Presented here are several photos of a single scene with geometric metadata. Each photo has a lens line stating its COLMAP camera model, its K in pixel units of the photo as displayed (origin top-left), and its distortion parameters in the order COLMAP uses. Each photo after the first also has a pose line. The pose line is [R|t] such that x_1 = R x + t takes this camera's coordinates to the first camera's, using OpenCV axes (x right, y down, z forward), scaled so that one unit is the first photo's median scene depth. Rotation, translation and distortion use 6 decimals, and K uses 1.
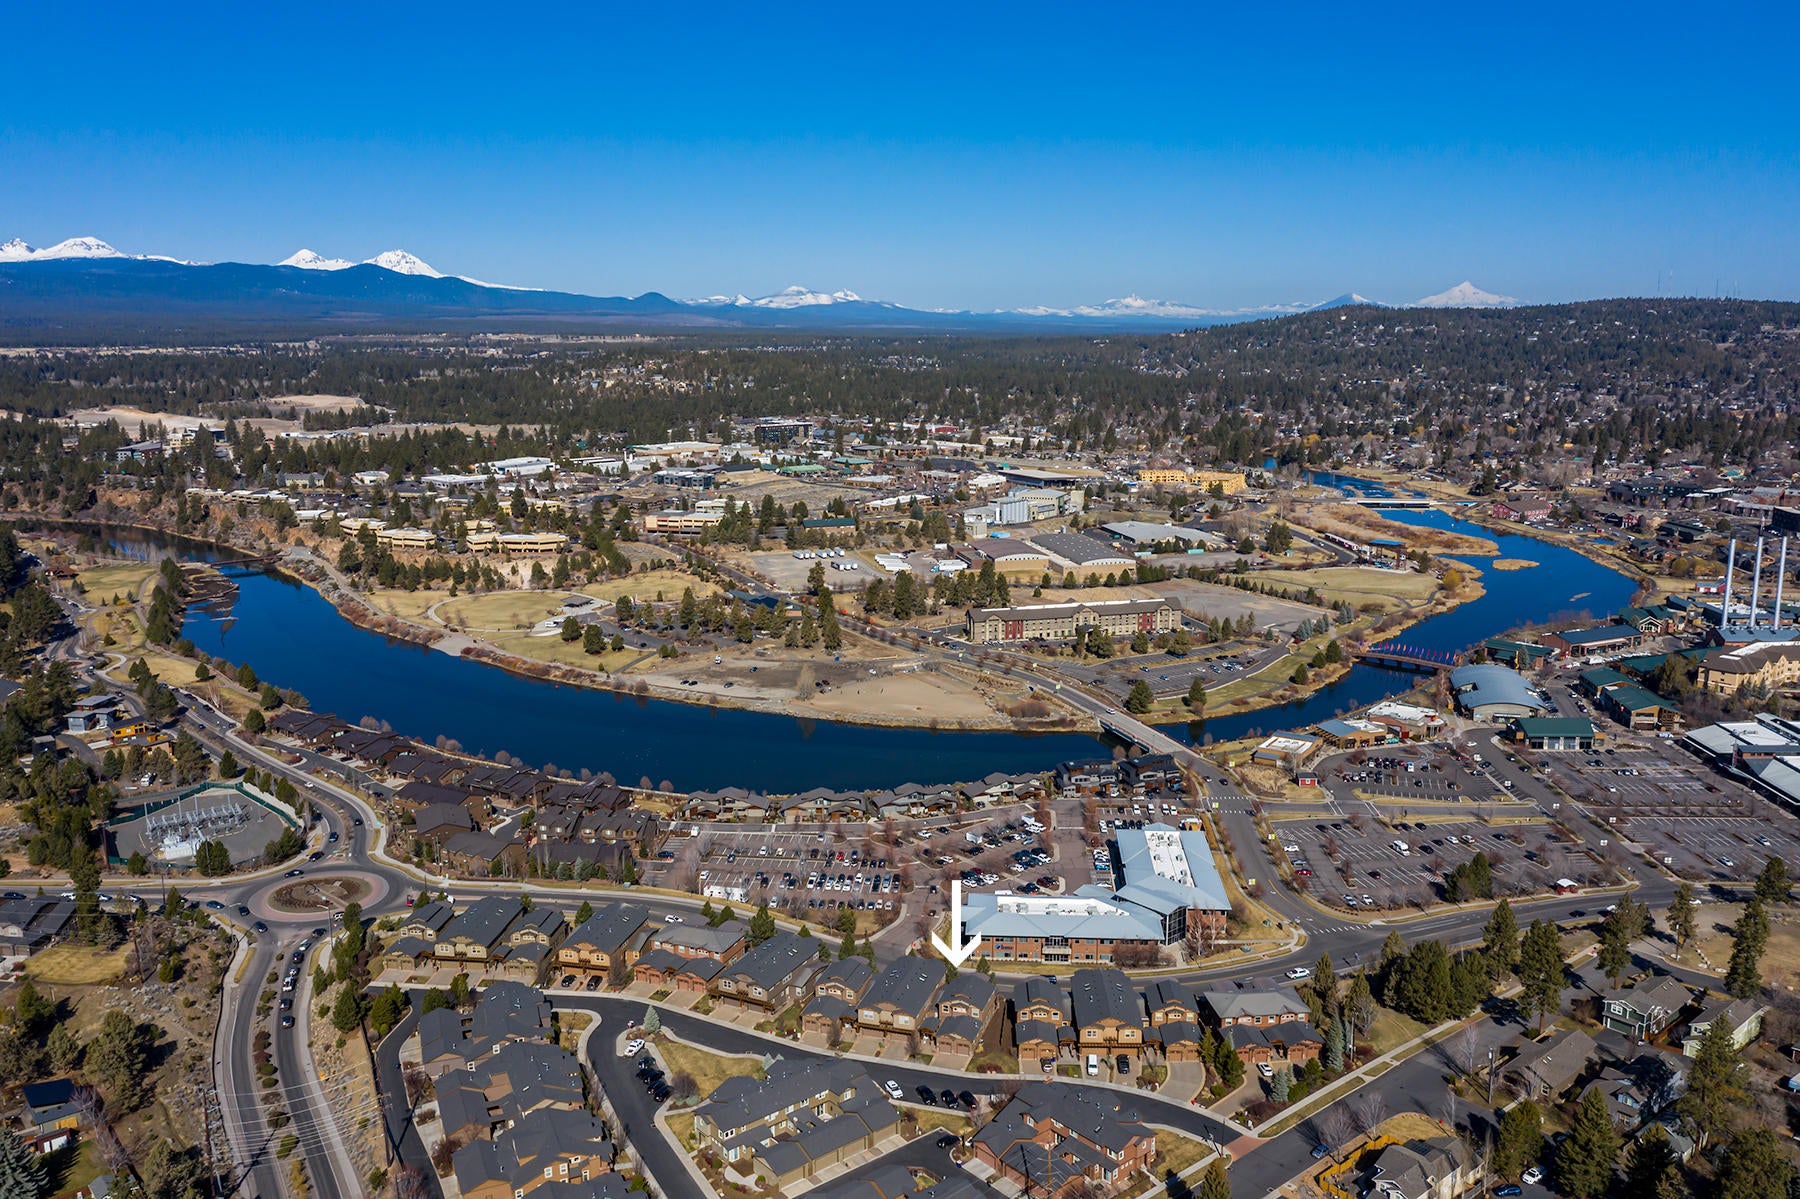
lens RADIAL K [[1425.9, 0, 900.7], [0, 1425.9, 602.3], [0, 0, 1]] dist [-0.019968, 0.005431]
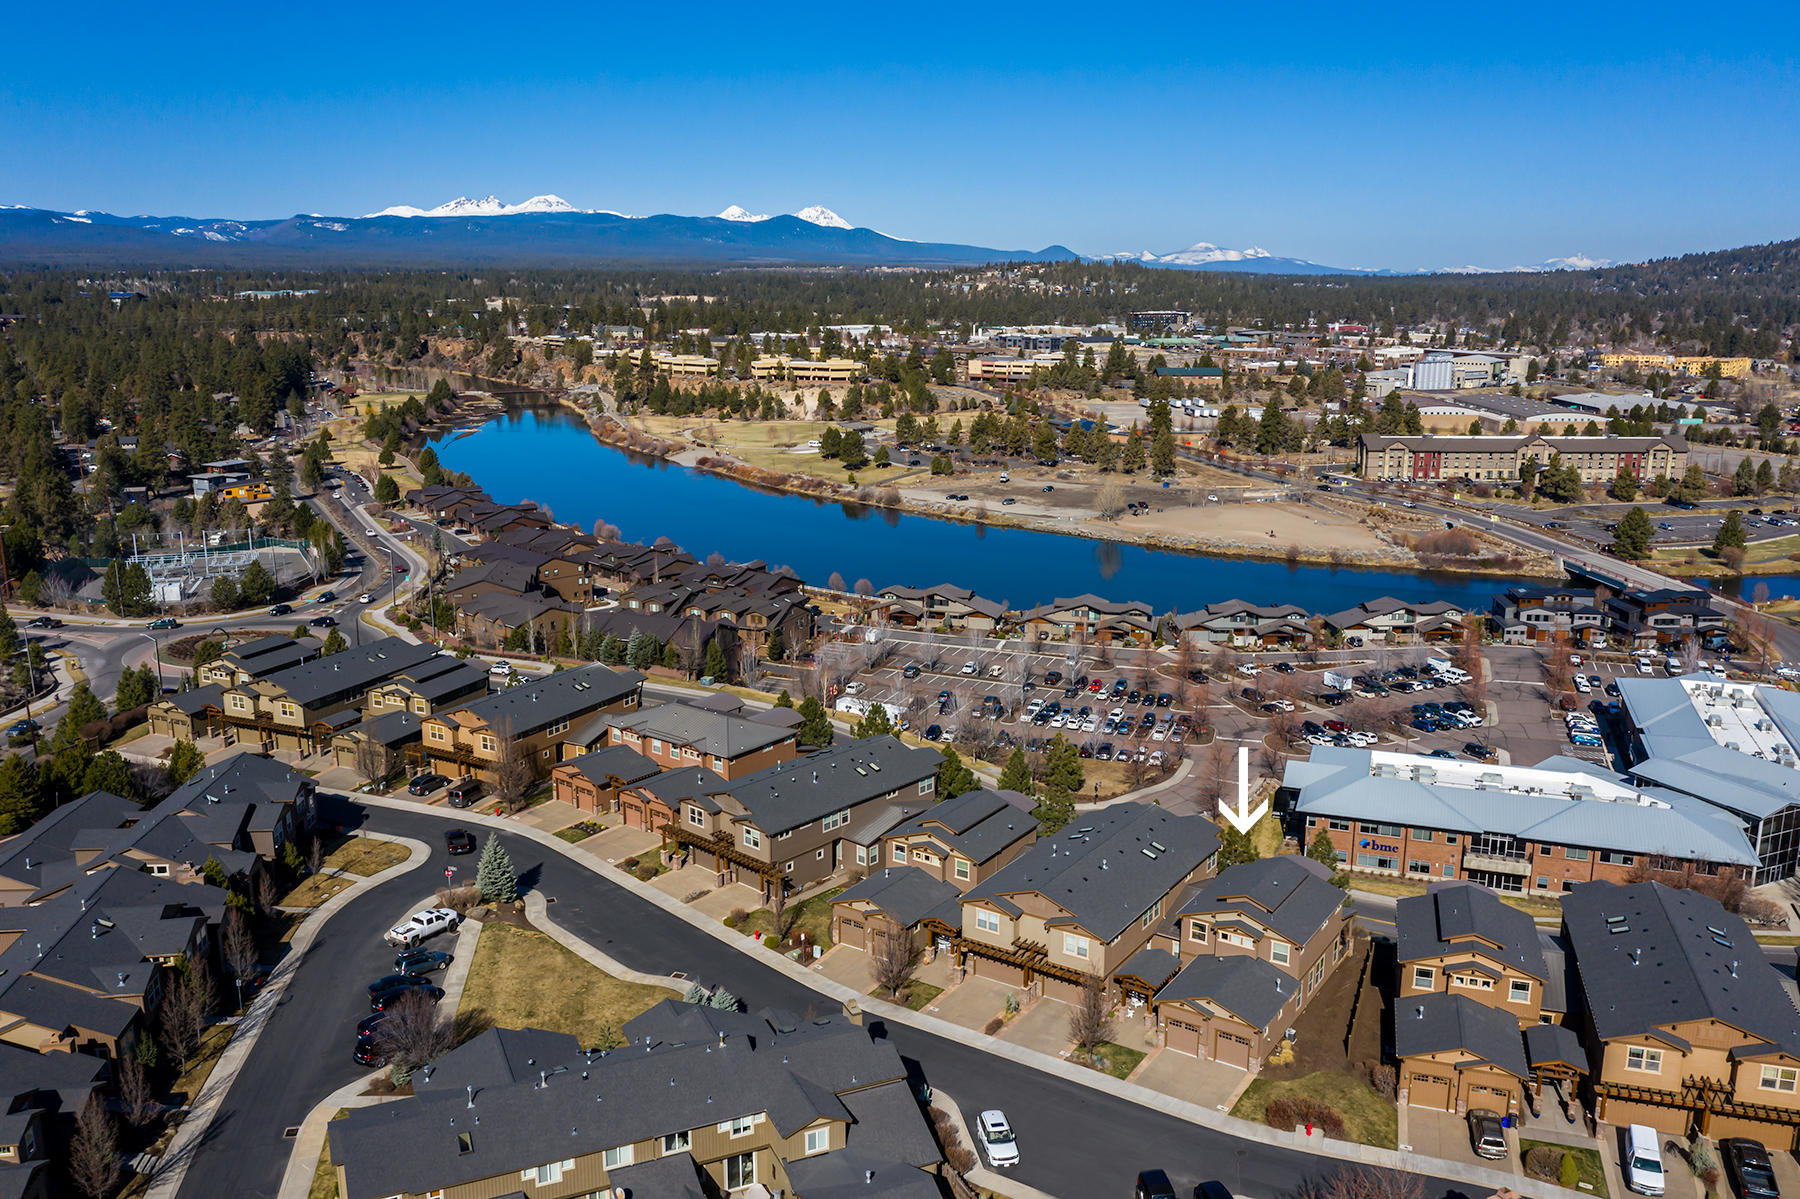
lens RADIAL K [[1425.9, 0, 900.8], [0, 1425.9, 595.8], [0, 0, 1]] dist [-0.019968, 0.005431]
pose [[0.962040, 0.067268, -0.264489, 0.028625], [-0.061254, 0.997643, 0.030930, 0.112175], [0.265947, -0.013555, 0.963892, 0.365733]]
